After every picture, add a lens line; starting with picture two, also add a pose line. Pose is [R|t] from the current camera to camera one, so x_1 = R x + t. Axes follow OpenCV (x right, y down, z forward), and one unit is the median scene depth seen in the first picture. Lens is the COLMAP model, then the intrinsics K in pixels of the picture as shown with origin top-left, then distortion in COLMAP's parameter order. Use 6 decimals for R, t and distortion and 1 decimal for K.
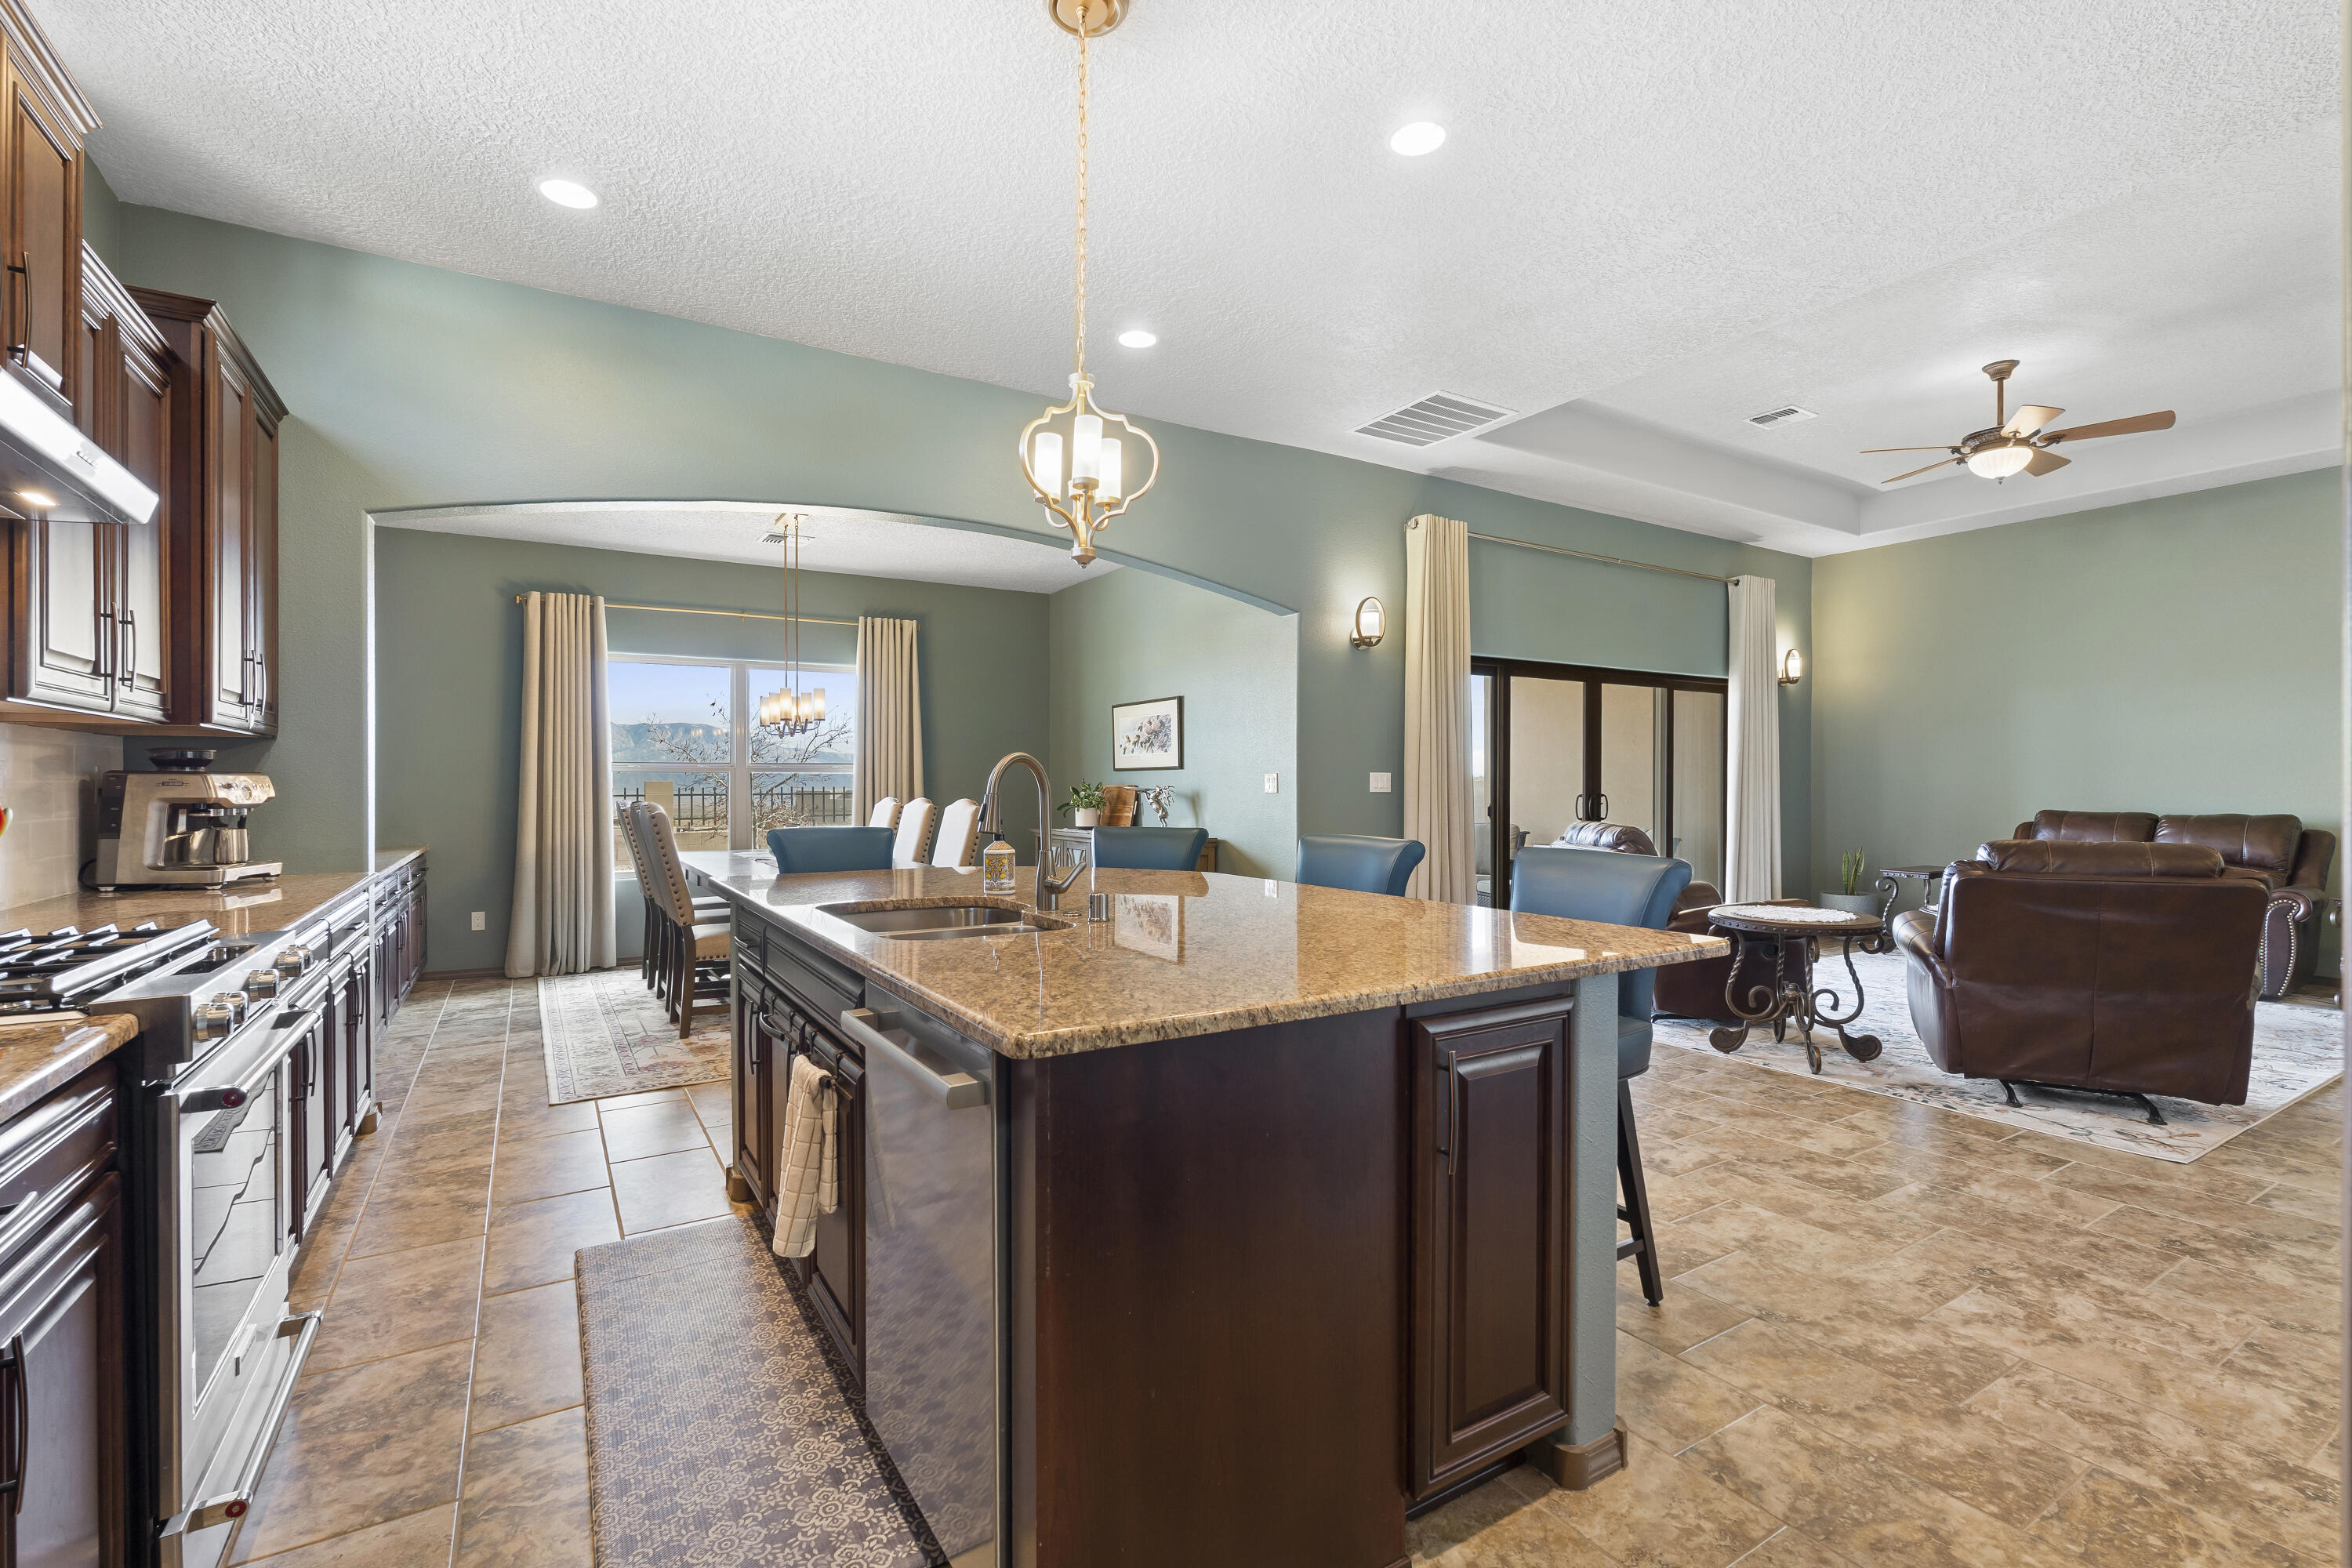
lens RADIAL K [[1042.6, 0, 1168.8], [0, 1042.6, 780.7], [0, 0, 1]] dist [-0.004364, -0.000068]
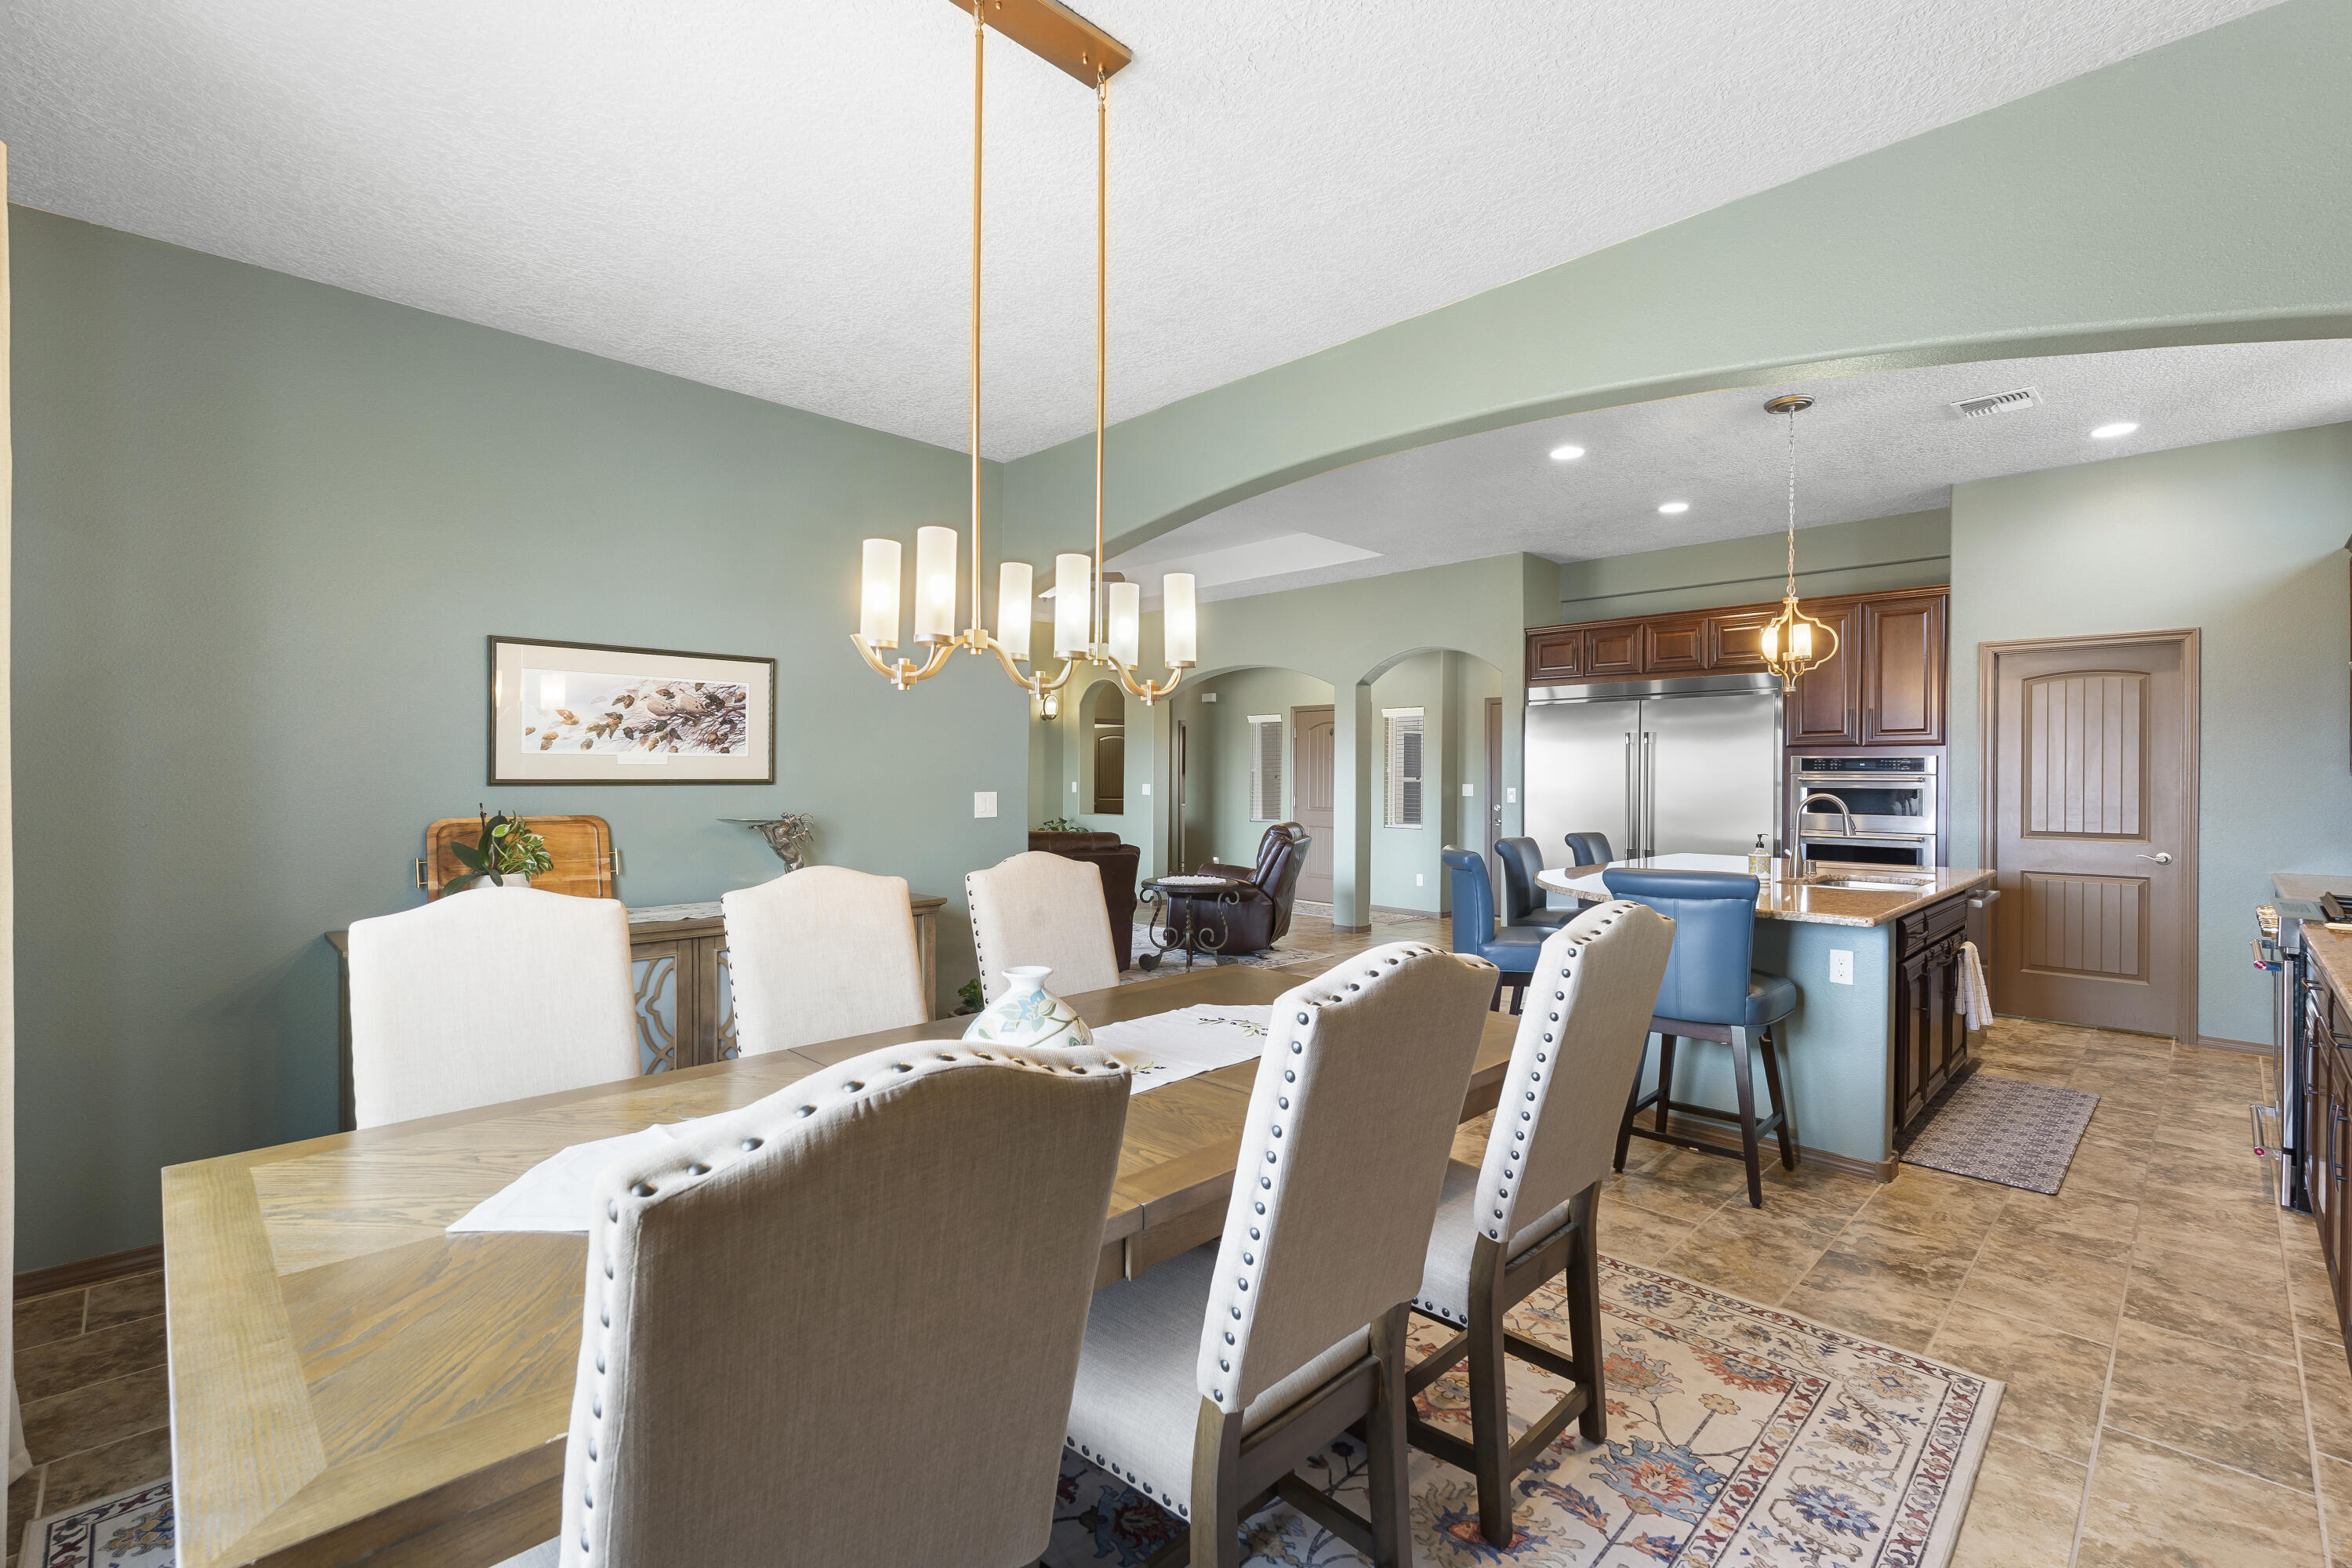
lens RADIAL K [[1042.6, 0, 1171.8], [0, 1042.6, 779.9], [0, 0, 1]] dist [-0.004364, -0.000068]
pose [[-0.228043, -0.005057, 0.973638, -0.672342], [-0.008341, 0.999960, 0.003240, -0.019034], [-0.973615, -0.007382, -0.228076, 1.013713]]
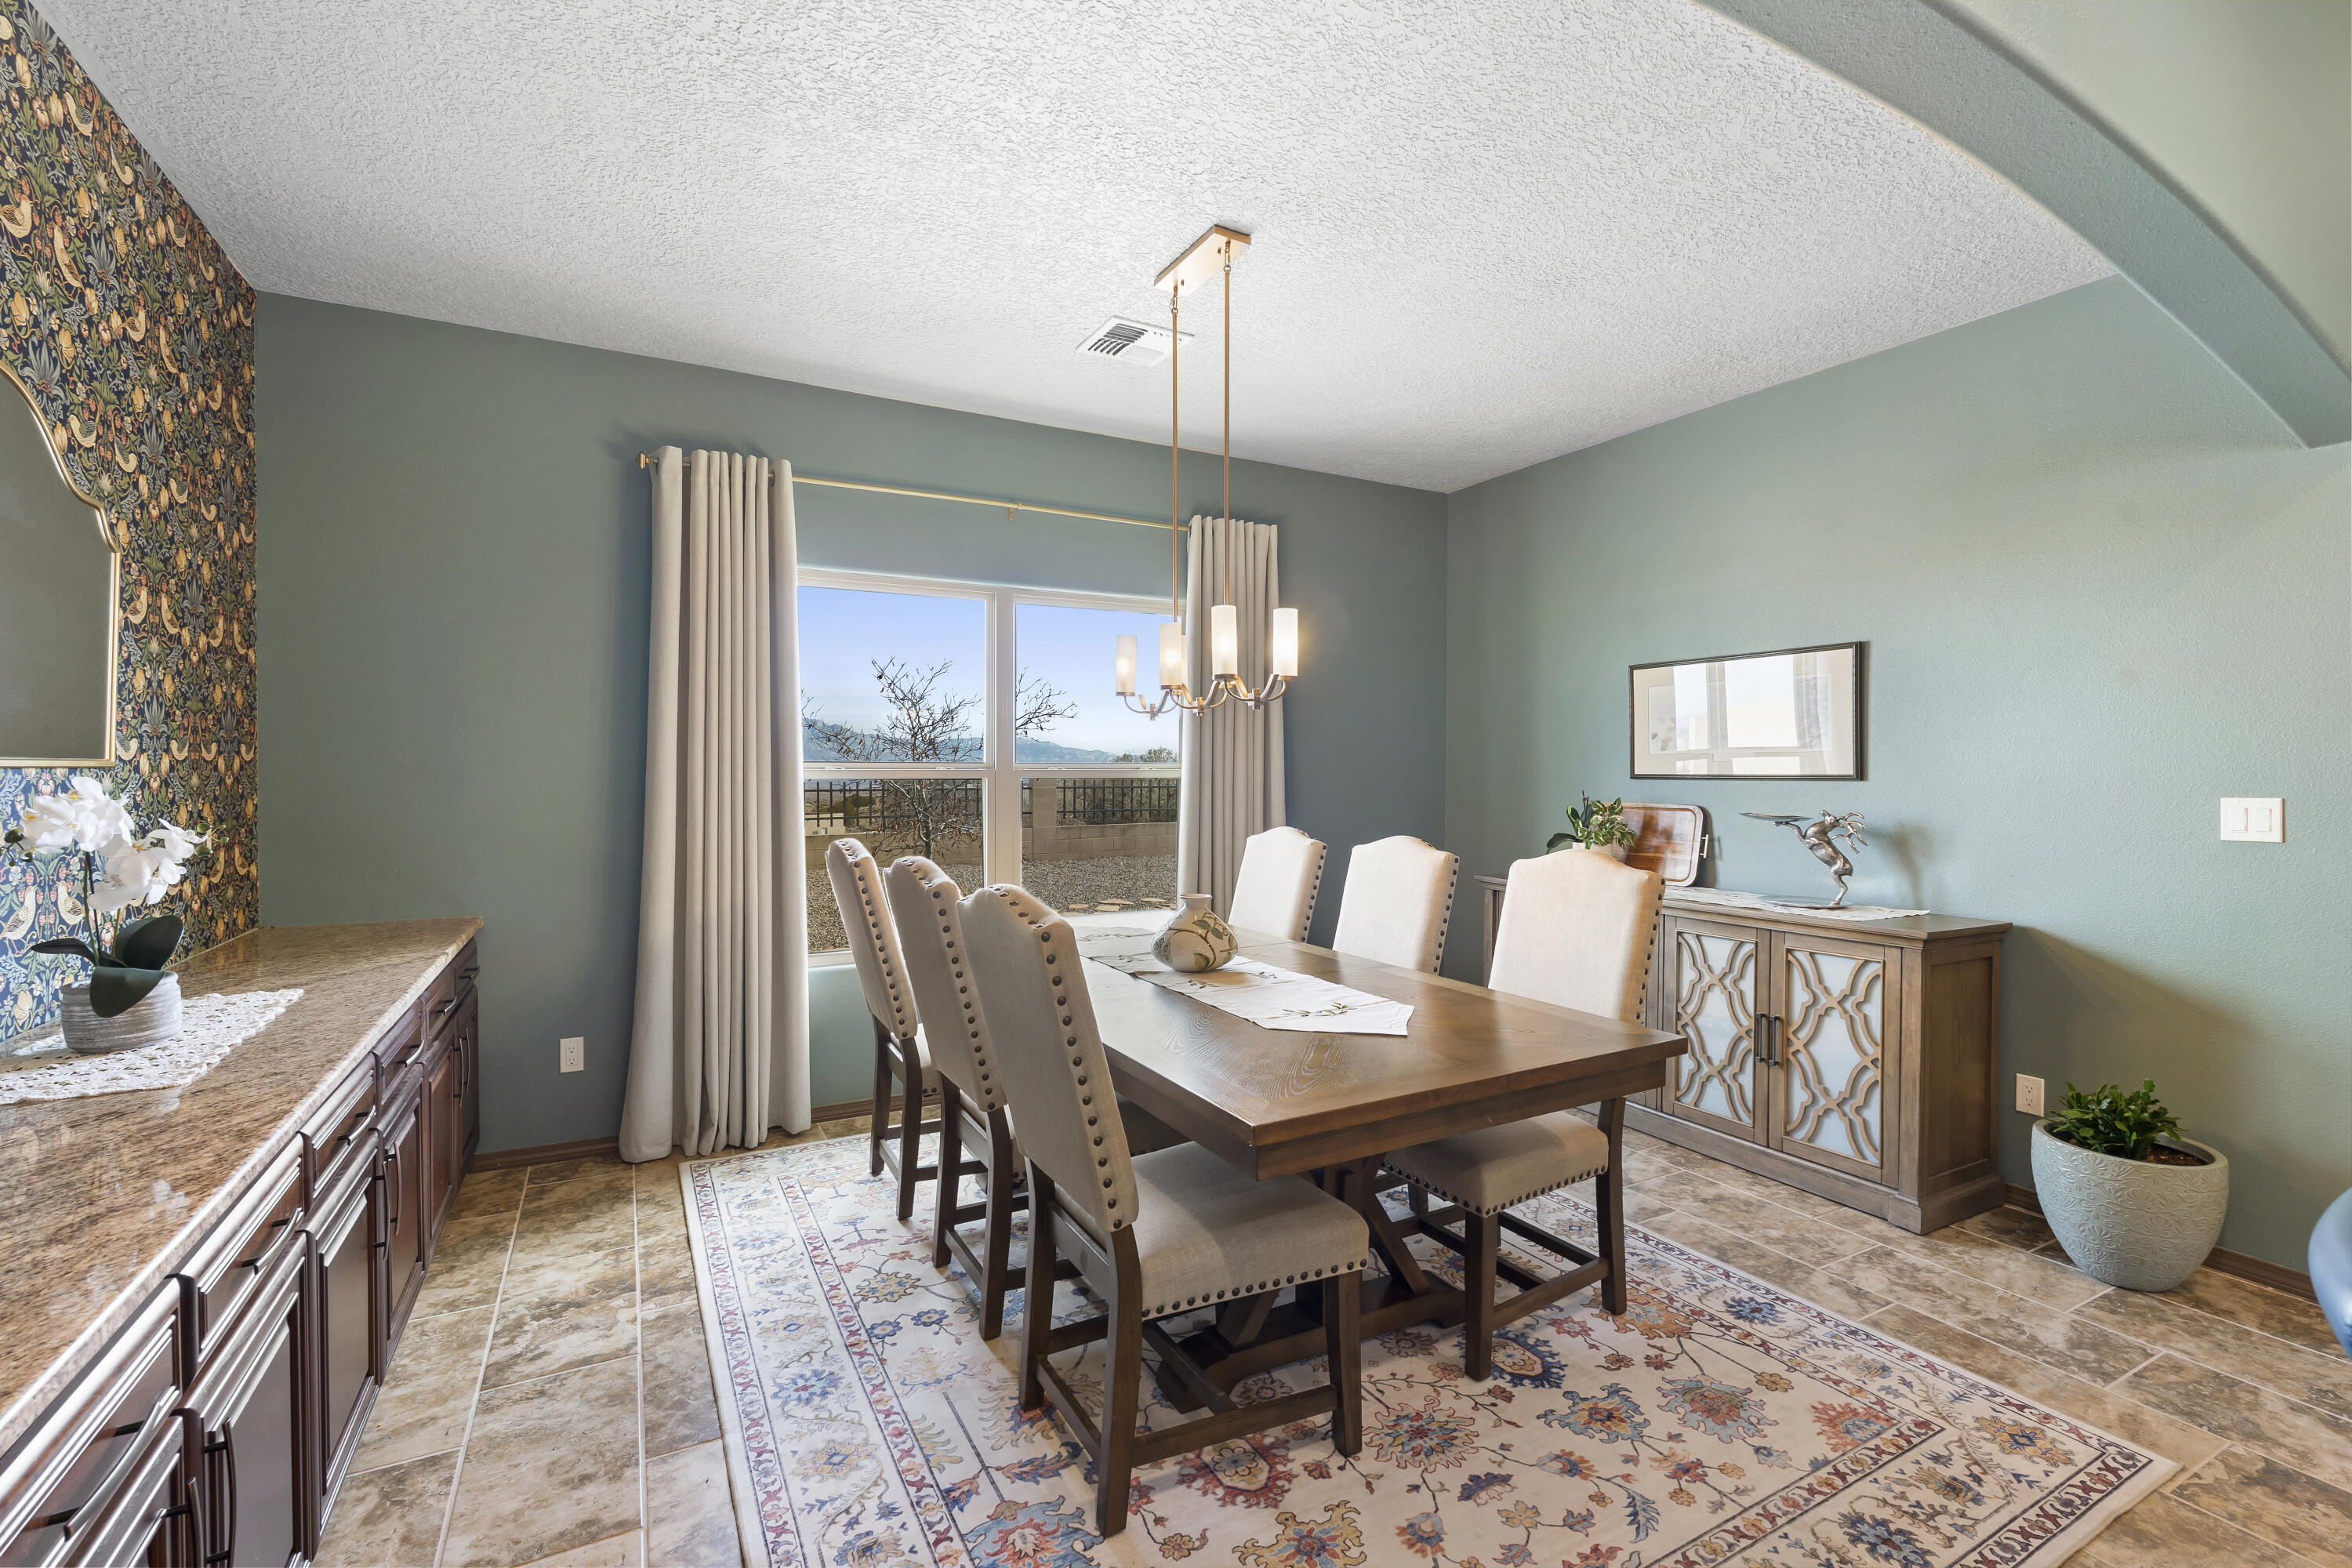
lens RADIAL K [[1042.6, 0, 1175.5], [0, 1042.6, 787.4], [0, 0, 1]] dist [-0.004364, -0.000068]
pose [[0.999123, 0.002537, -0.041798, -0.350724], [-0.001987, 0.999911, 0.013186, -0.015241], [0.041828, -0.013092, 0.999039, 0.506936]]
